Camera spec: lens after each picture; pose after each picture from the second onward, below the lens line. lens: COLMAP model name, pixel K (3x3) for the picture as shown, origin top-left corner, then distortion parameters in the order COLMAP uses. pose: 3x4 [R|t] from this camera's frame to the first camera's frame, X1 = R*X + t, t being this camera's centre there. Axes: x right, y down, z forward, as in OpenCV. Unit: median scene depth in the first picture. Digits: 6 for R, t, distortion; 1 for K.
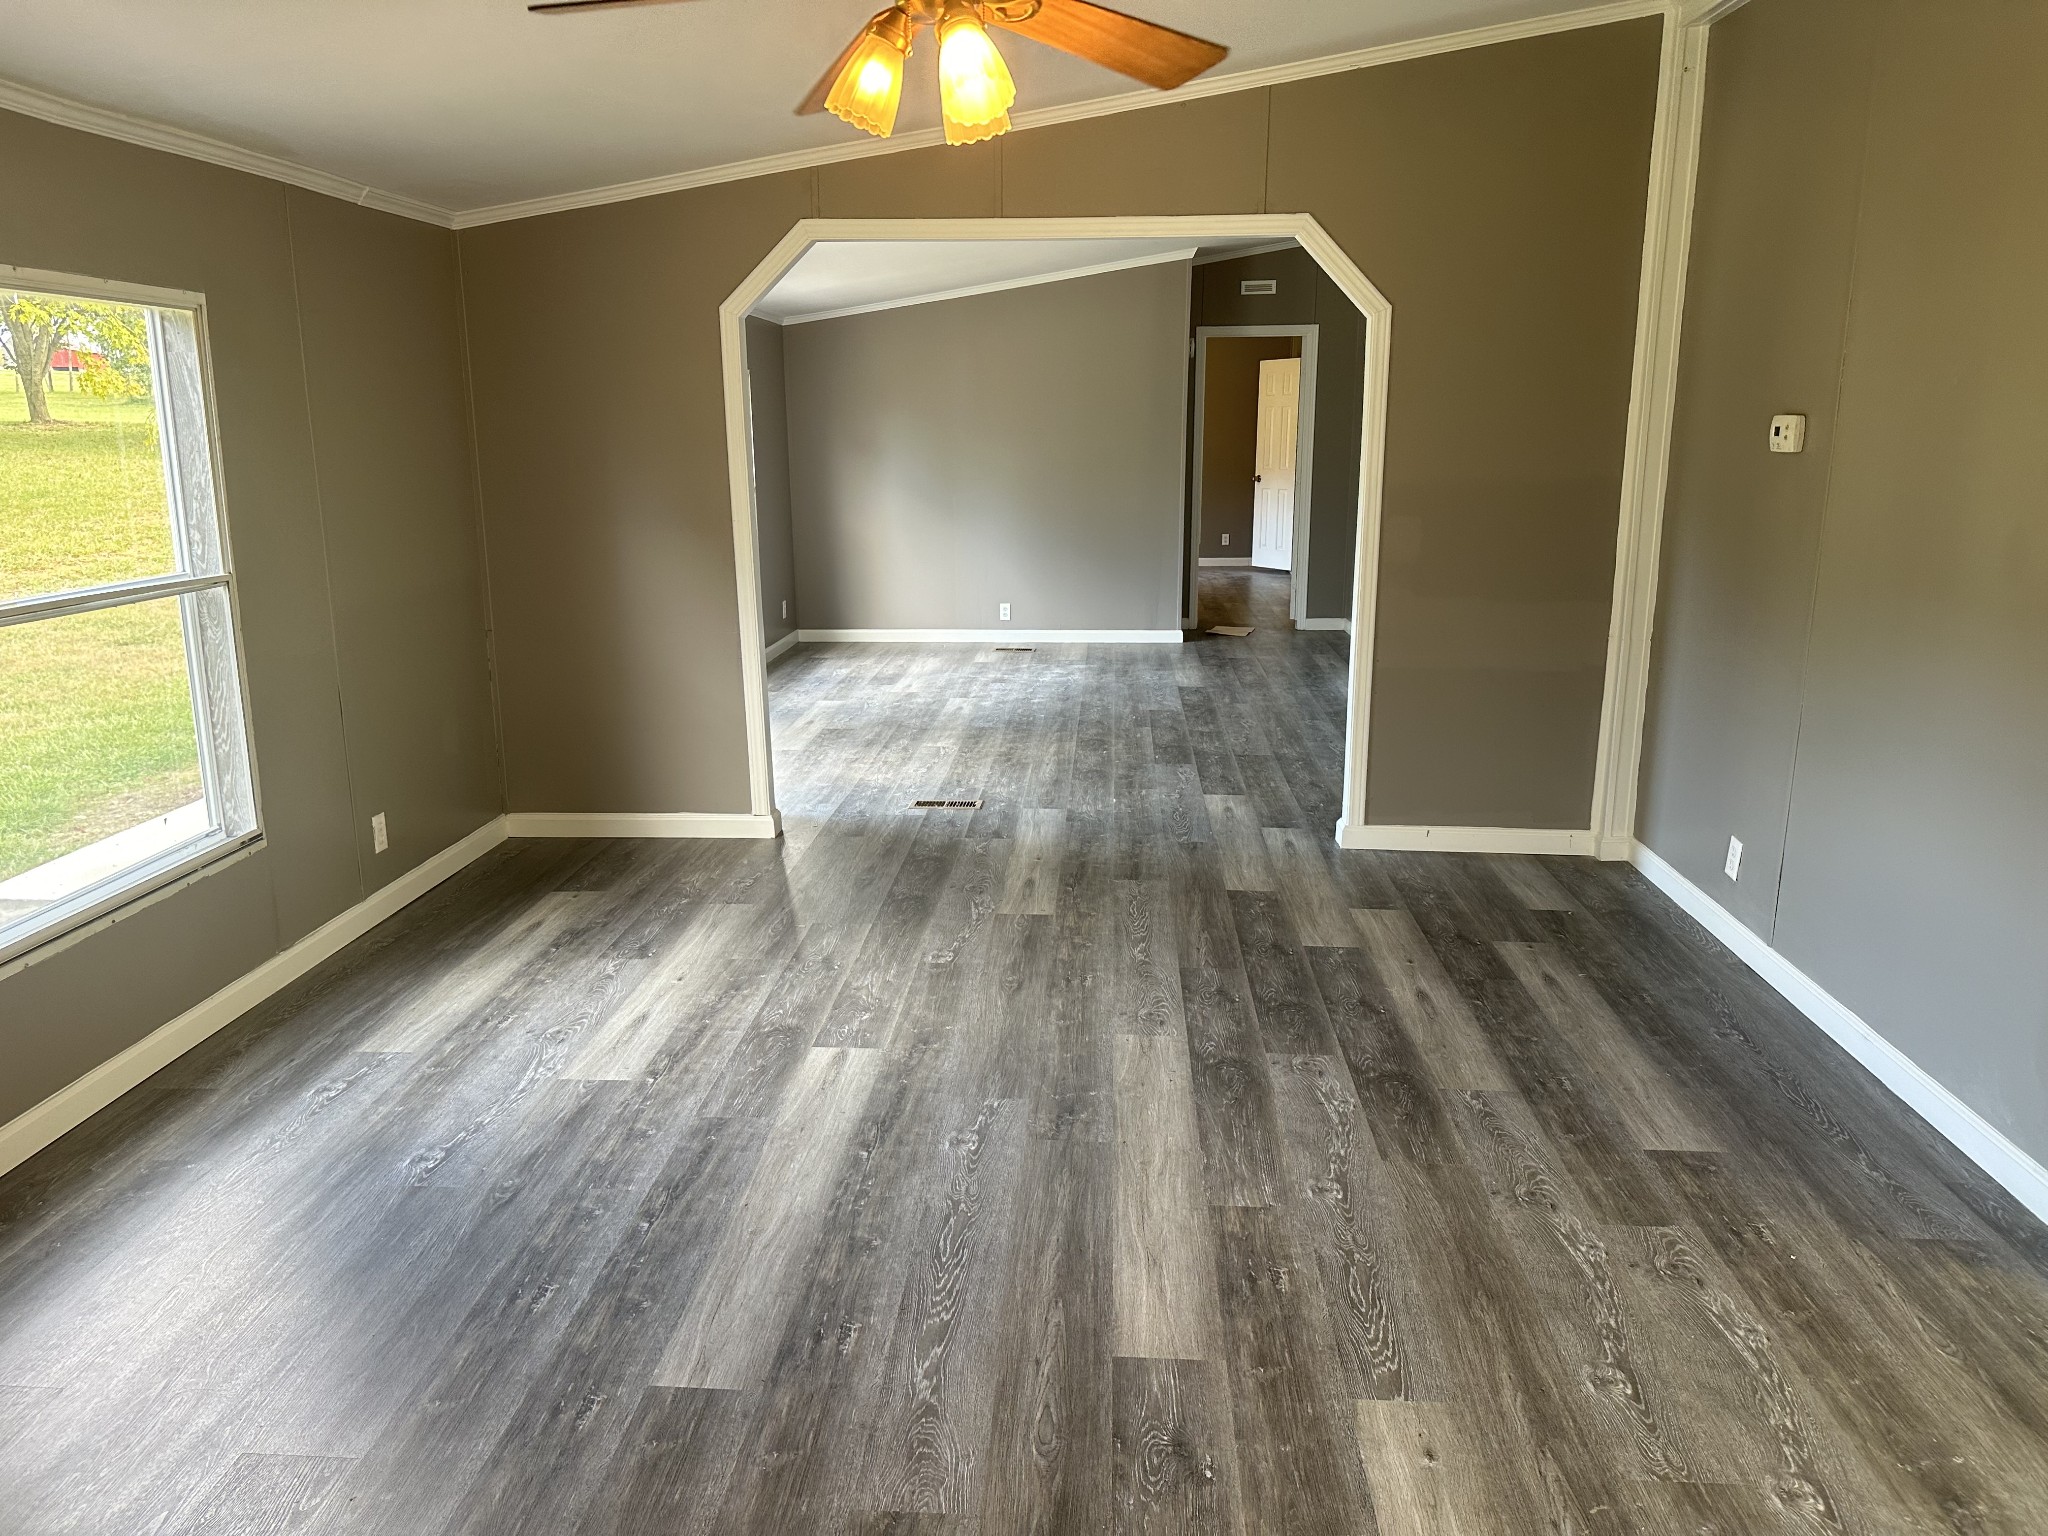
lens RADIAL K [[1388.6, 0, 969.6], [0, 1388.6, 762.8], [0, 0, 1]] dist [0.063434, -0.066777]
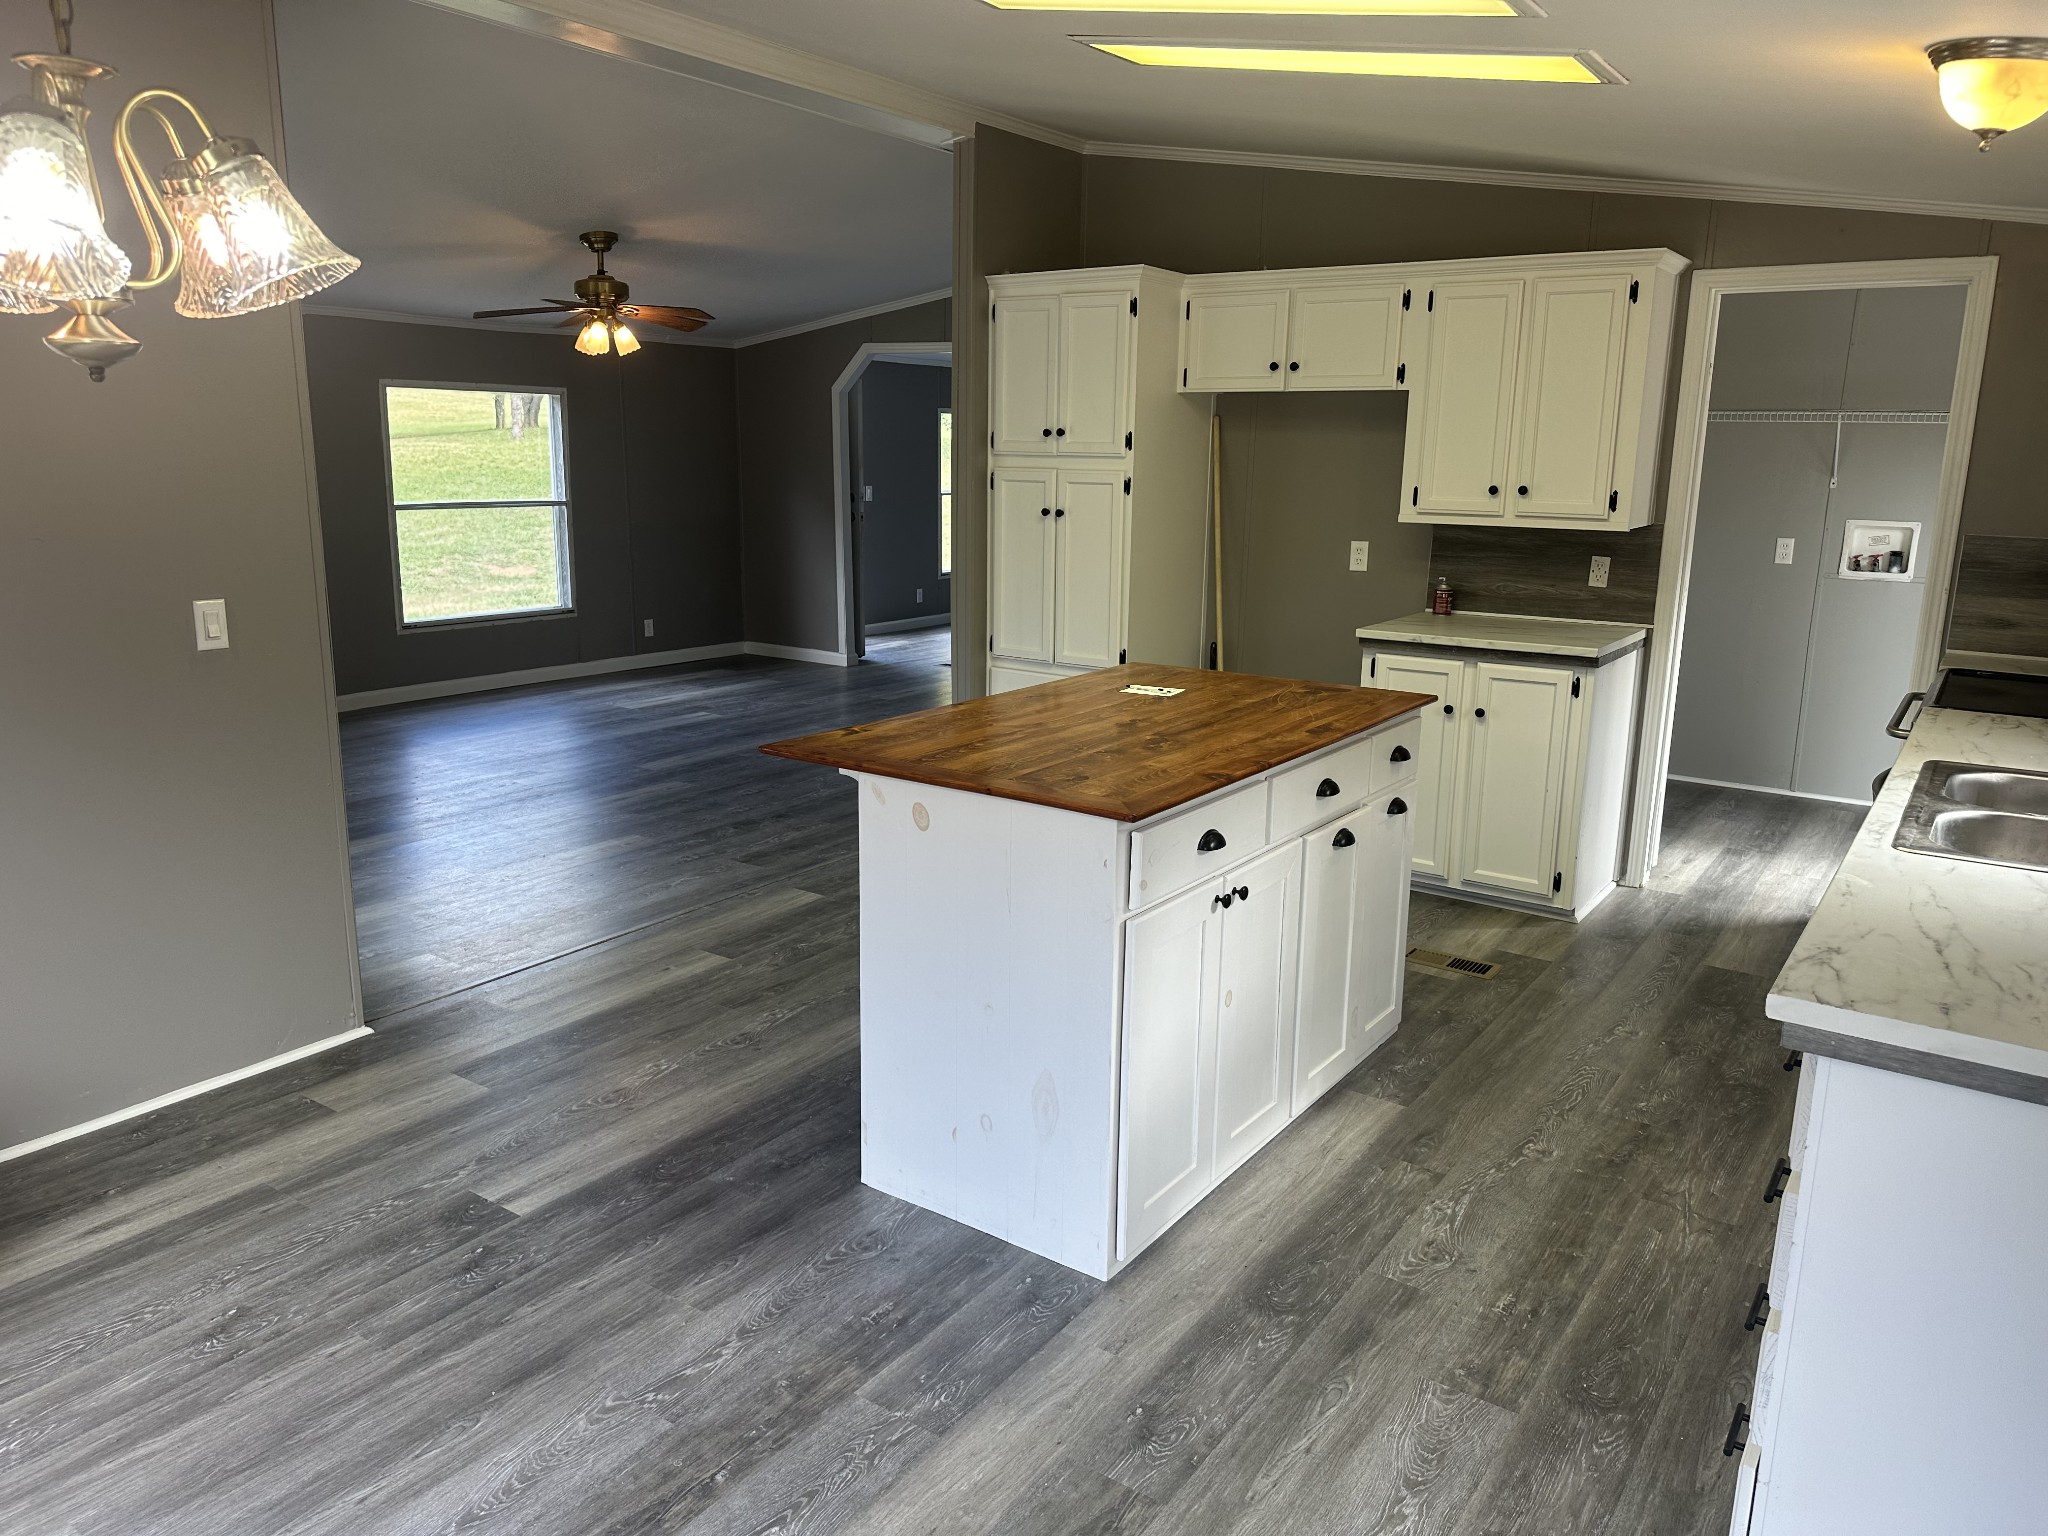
lens RADIAL K [[1475.5, 0, 1024.0], [0, 1475.5, 768.0], [0, 0, 1]] dist [0.154107, -0.203148]
pose [[0.843292, 0.139539, -0.519025, 1.518218], [-0.150577, 0.988374, 0.021070, 0.149293], [0.515931, 0.060385, 0.854499, -0.774808]]
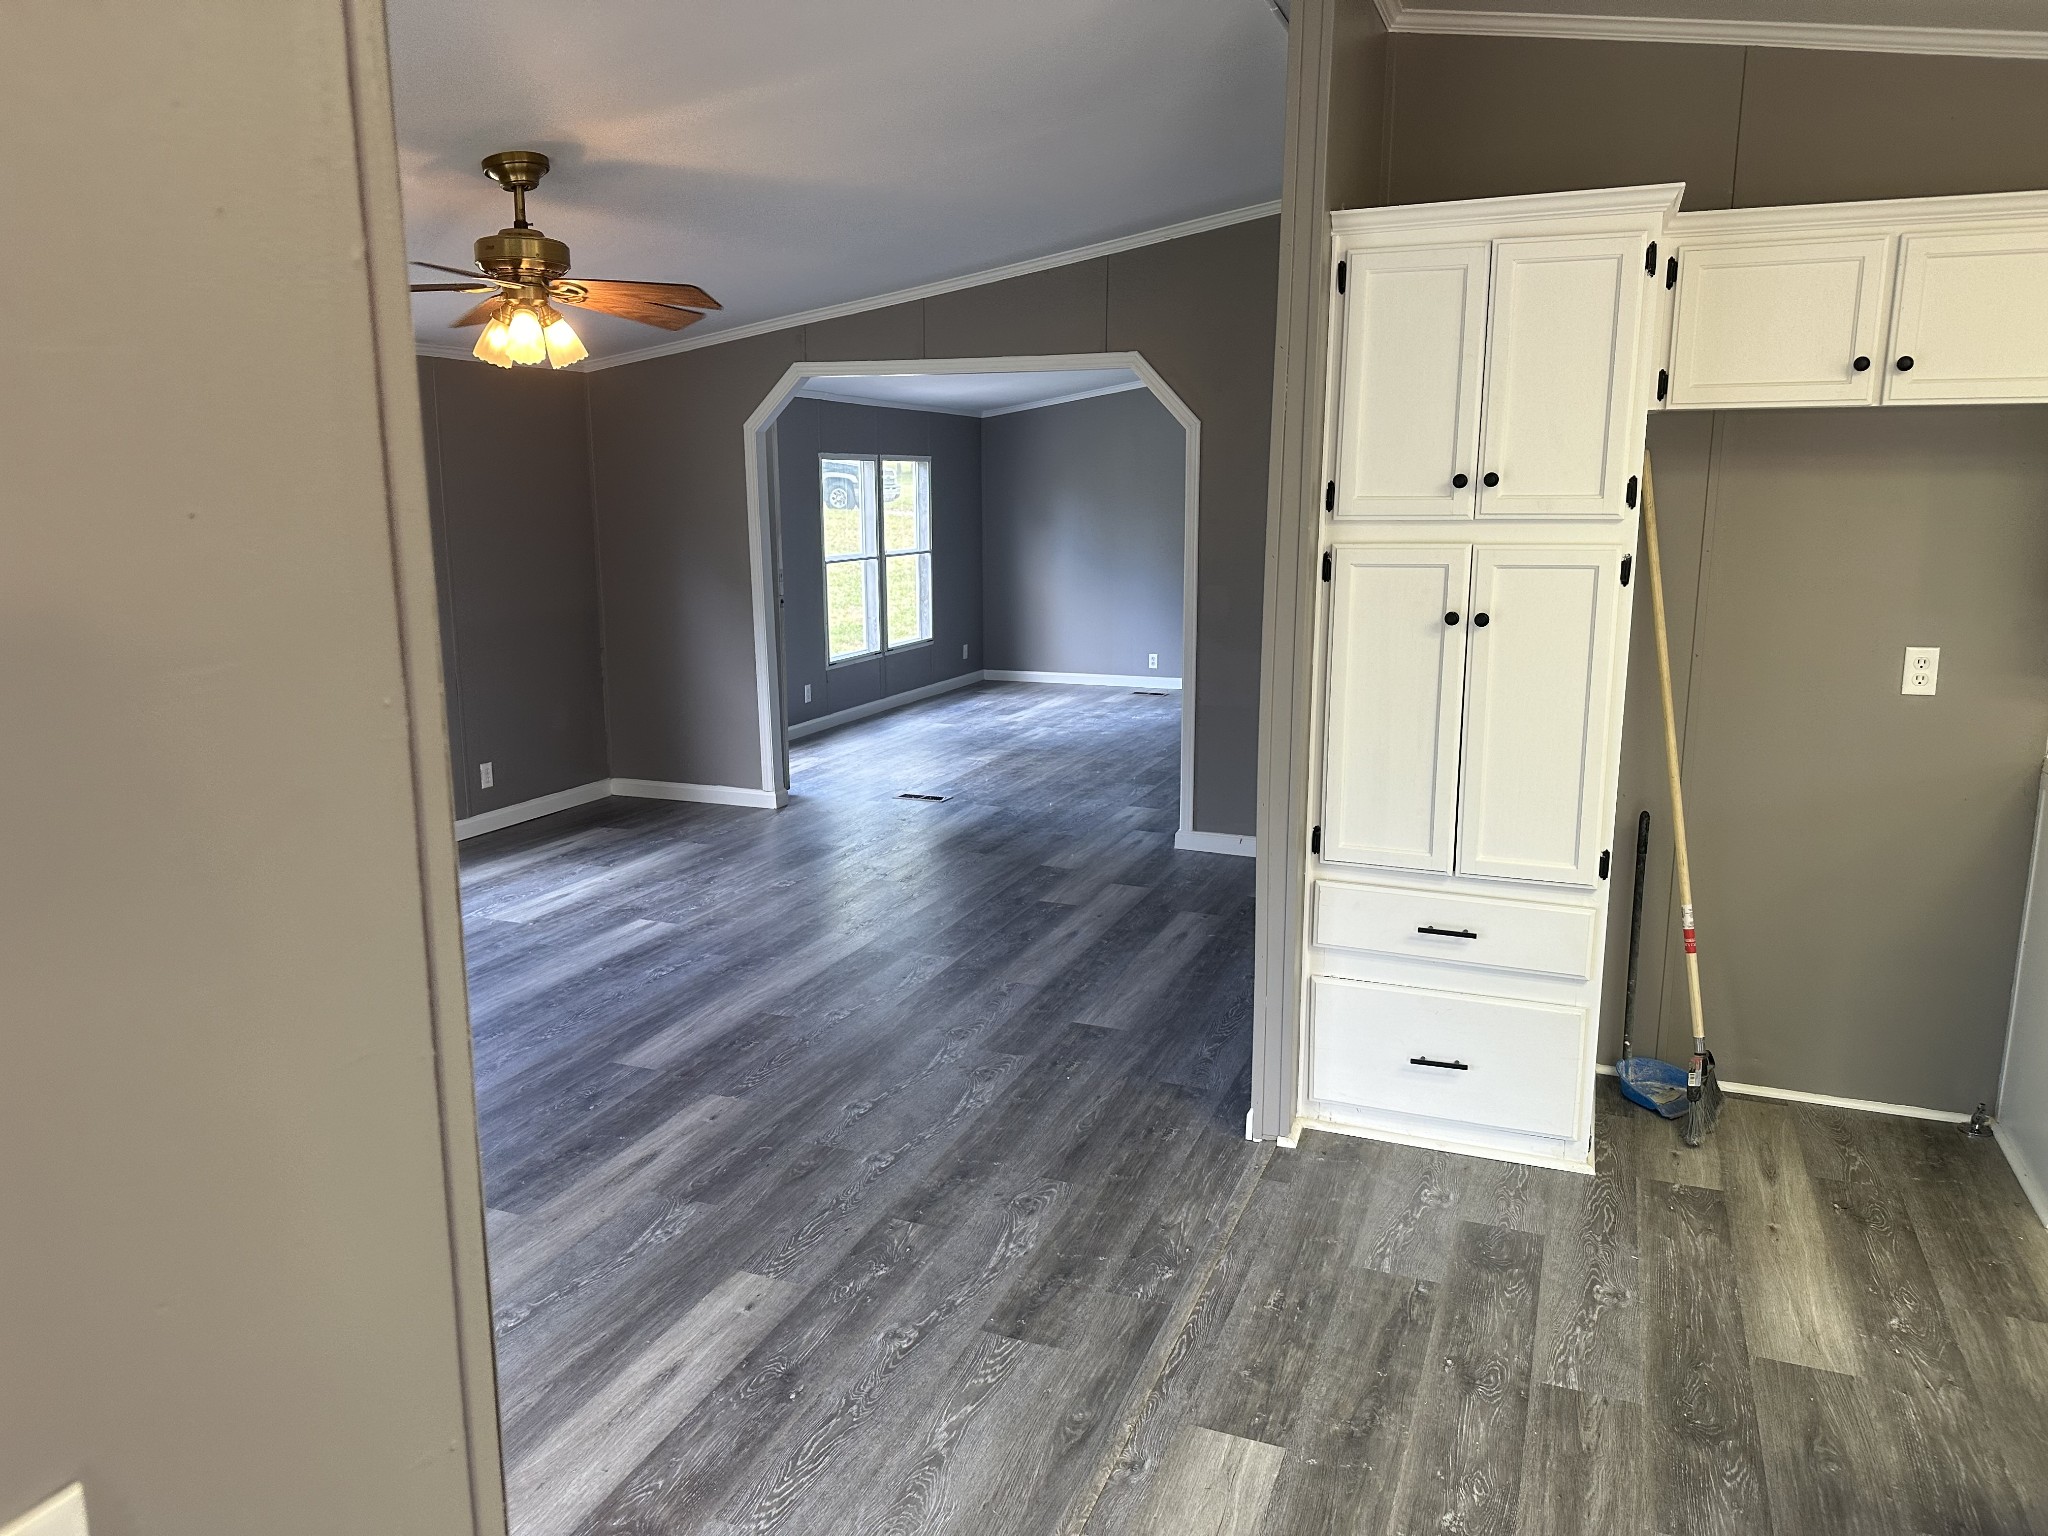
lens RADIAL K [[1448.2, 0, 1096.2], [0, 1448.2, 829.0], [0, 0, 1]] dist [0.066512, -0.188872]
pose [[0.952113, 0.073487, -0.296782, 0.794646], [-0.074154, 0.997206, 0.009028, 0.051330], [0.296617, 0.013412, 0.954902, -0.363154]]
